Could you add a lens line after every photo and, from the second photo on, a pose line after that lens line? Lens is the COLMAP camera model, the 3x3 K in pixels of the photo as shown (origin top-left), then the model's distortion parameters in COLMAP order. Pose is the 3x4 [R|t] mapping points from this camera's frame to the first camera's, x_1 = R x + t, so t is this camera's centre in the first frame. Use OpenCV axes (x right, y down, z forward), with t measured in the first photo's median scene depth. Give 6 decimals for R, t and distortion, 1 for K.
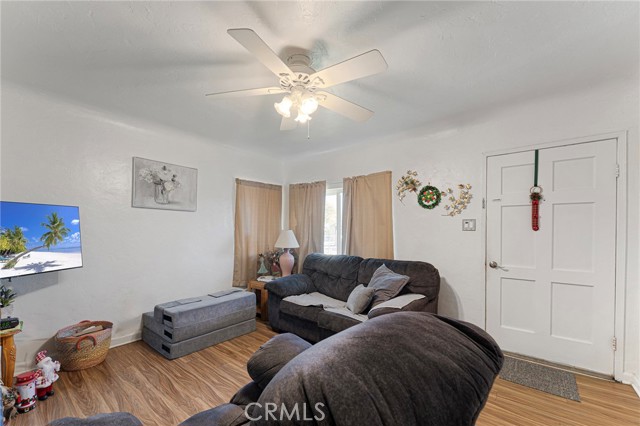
lens RADIAL K [[260.5, 0, 320.3], [0, 260.5, 232.9], [0, 0, 1]] dist [-0.000184, 0.000306]
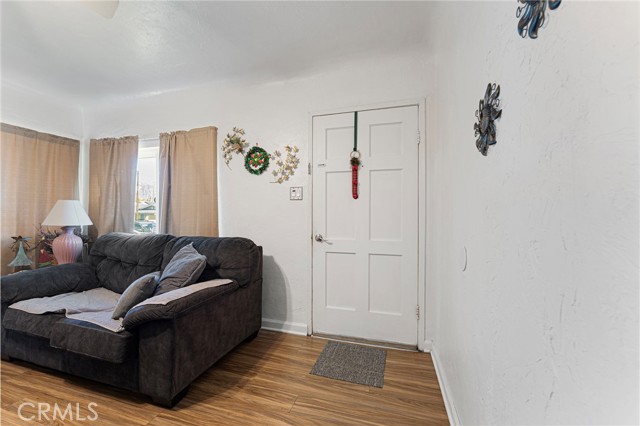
lens RADIAL K [[260.5, 0, 312.4], [0, 260.5, 214.5], [0, 0, 1]] dist [-0.000184, 0.000306]
pose [[0.929171, 0.002825, 0.369639, 0.291633], [0.001747, 0.999926, -0.012033, 0.048932], [-0.369646, 0.011827, 0.929098, 0.169636]]
